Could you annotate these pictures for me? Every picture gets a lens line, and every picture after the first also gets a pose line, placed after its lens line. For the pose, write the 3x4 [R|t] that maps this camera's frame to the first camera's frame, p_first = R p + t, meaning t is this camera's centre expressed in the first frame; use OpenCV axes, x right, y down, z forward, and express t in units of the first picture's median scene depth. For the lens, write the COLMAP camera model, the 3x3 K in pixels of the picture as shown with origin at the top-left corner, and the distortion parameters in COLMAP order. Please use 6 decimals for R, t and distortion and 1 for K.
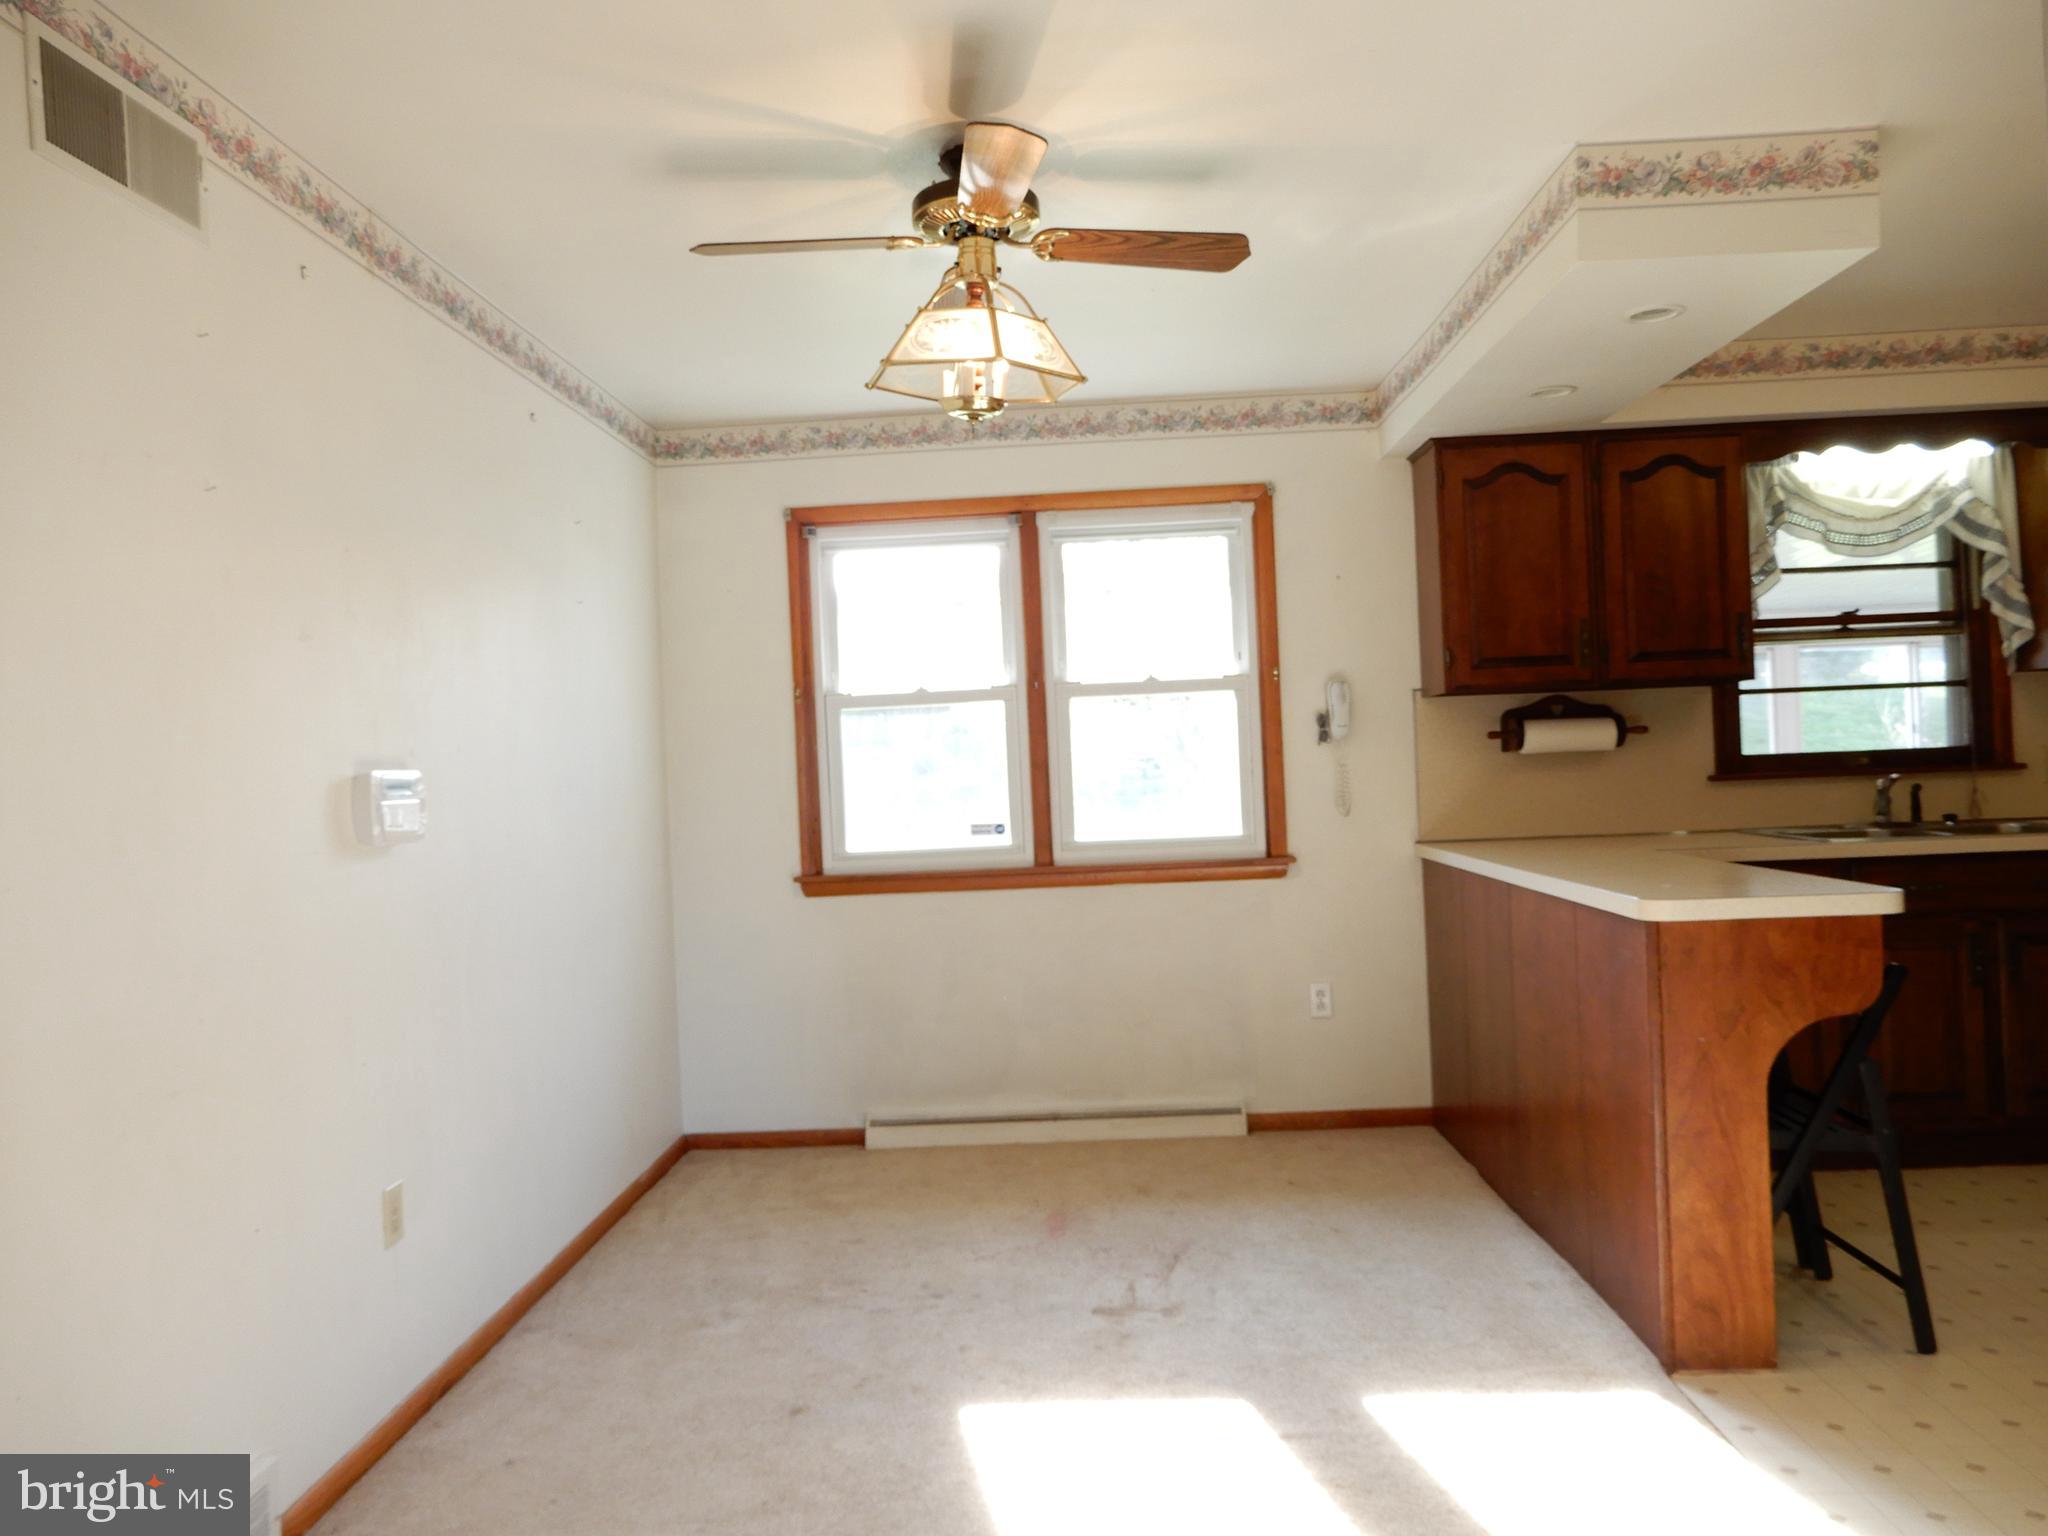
lens RADIAL K [[1457.4, 0, 1025.7], [0, 1457.4, 767.2], [0, 0, 1]] dist [0.004890, -0.002841]
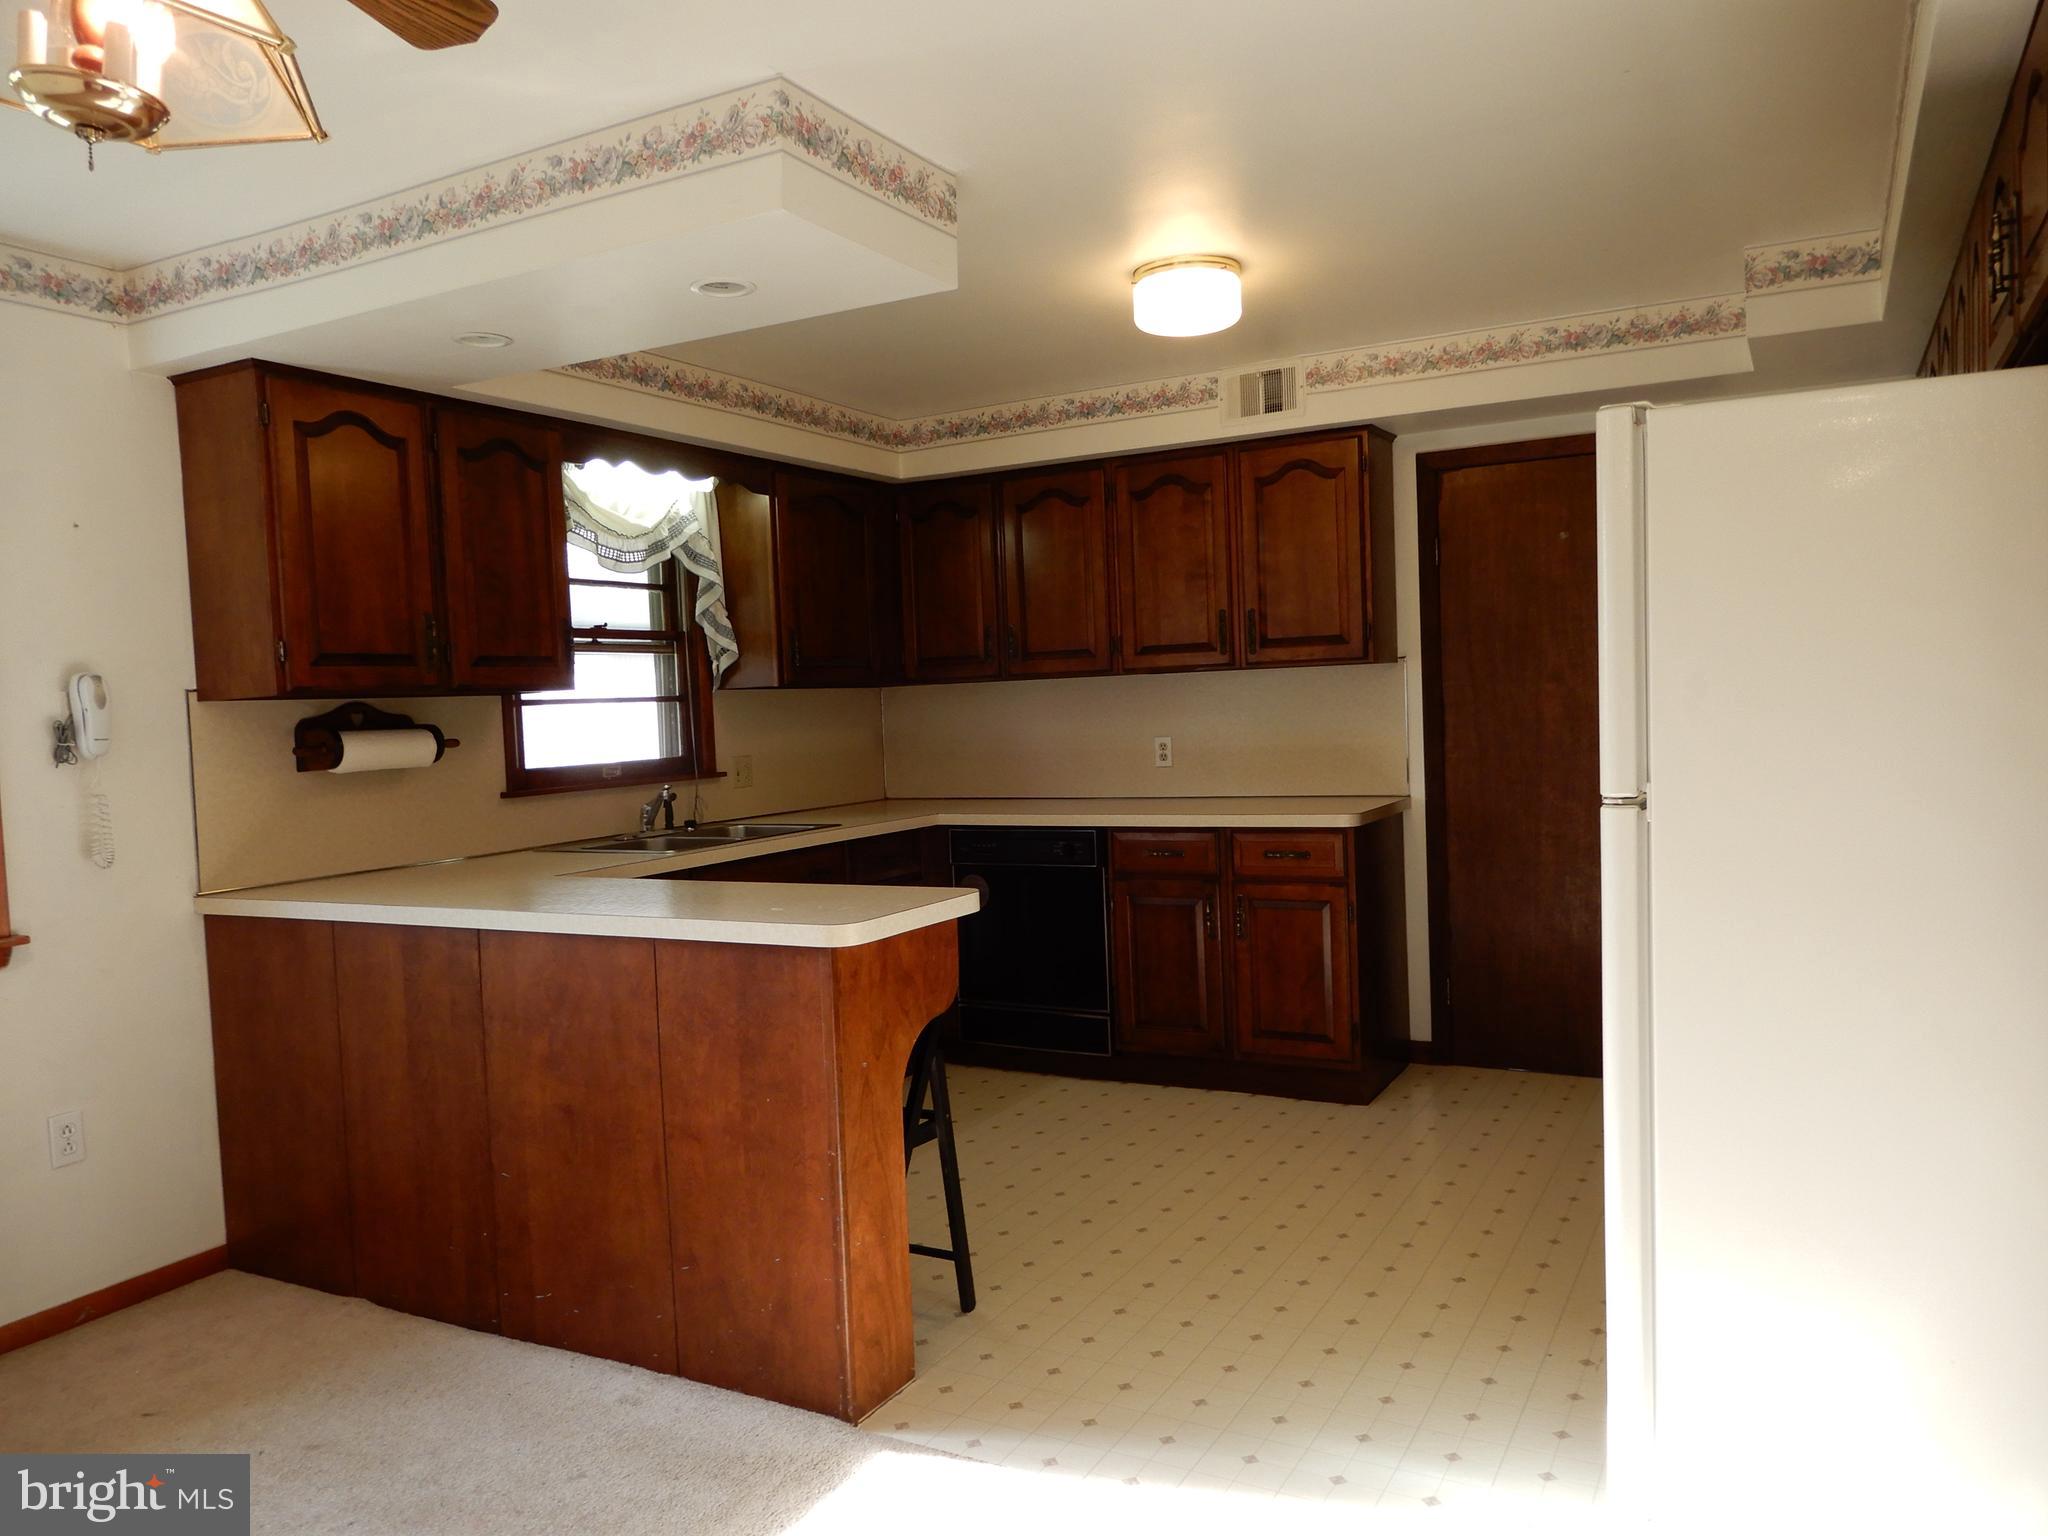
lens RADIAL K [[1457.4, 0, 1024.3], [0, 1457.4, 764.2], [0, 0, 1]] dist [0.004890, -0.002841]
pose [[0.447930, -0.017033, 0.893906, -0.223138], [0.027976, 0.999596, 0.005029, -0.007971], [-0.893631, 0.022755, 0.448226, 0.309358]]
